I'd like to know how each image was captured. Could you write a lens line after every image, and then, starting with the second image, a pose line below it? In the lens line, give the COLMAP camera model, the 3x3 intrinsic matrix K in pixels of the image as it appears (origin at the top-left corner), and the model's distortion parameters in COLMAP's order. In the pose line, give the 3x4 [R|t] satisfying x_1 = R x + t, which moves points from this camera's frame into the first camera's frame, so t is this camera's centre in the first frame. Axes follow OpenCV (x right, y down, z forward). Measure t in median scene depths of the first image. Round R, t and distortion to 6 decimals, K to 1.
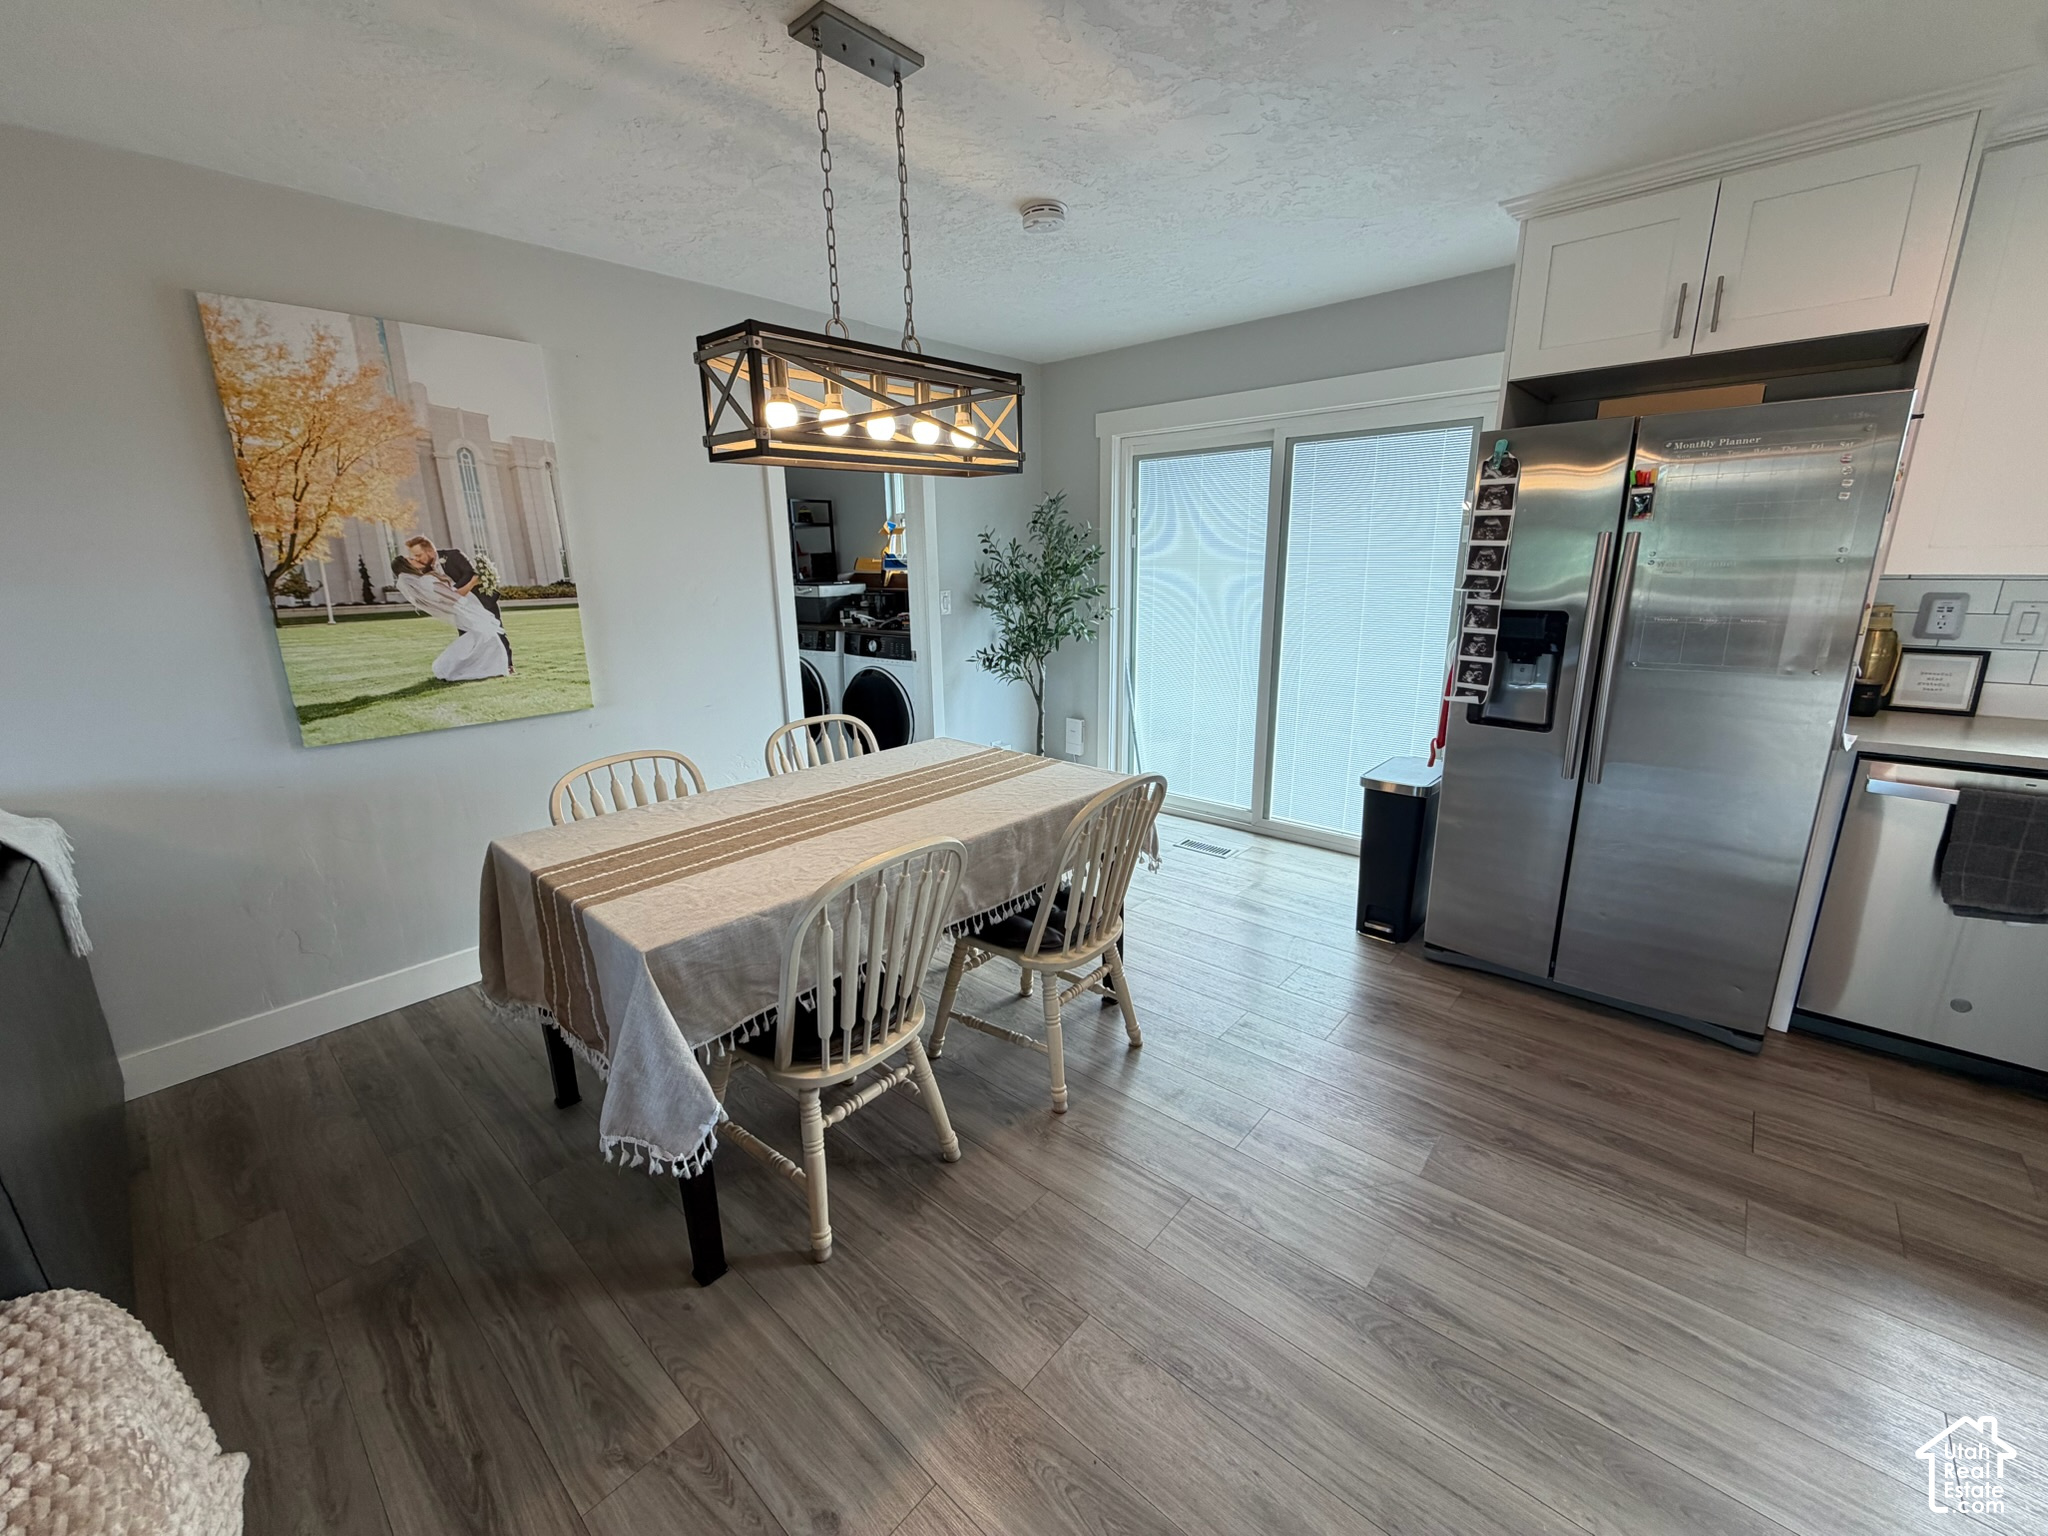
lens RADIAL K [[812.0, 0, 1025.9], [0, 812.0, 768.1], [0, 0, 1]] dist [-0.002333, -0.000179]
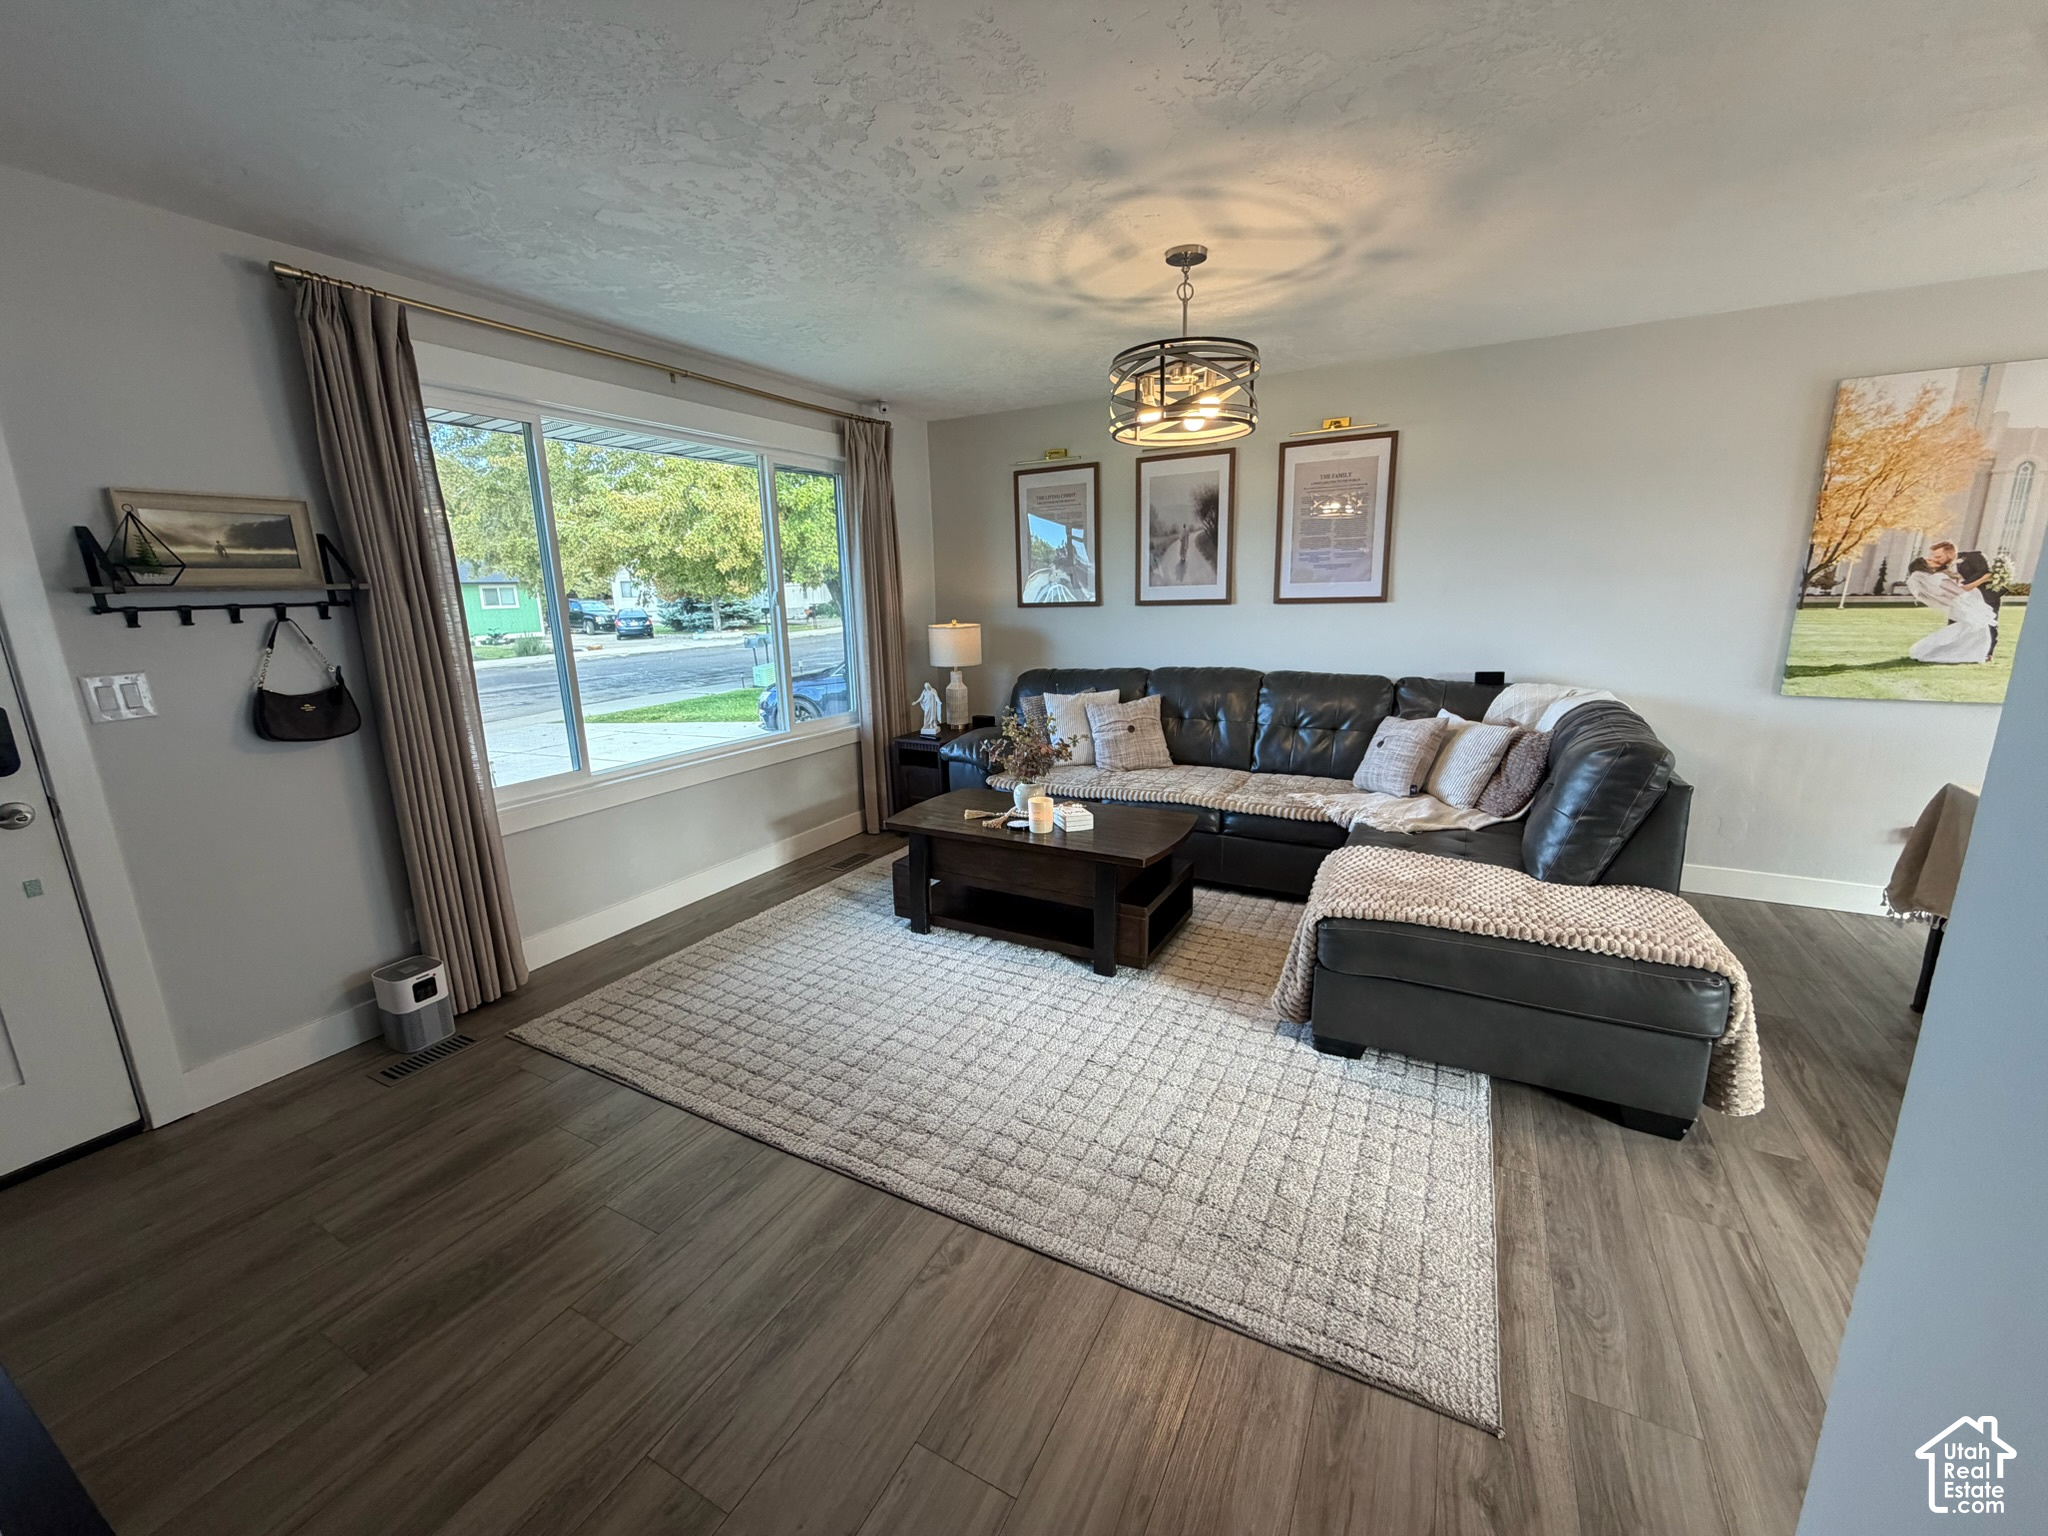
lens RADIAL K [[812.0, 0, 1010.7], [0, 812.0, 763.9], [0, 0, 1]] dist [-0.002333, -0.000179]
pose [[0.218288, 0.228130, -0.948845, 0.176944], [-0.227902, 0.957324, 0.177738, 0.142280], [0.948900, 0.177446, 0.260964, -0.606290]]
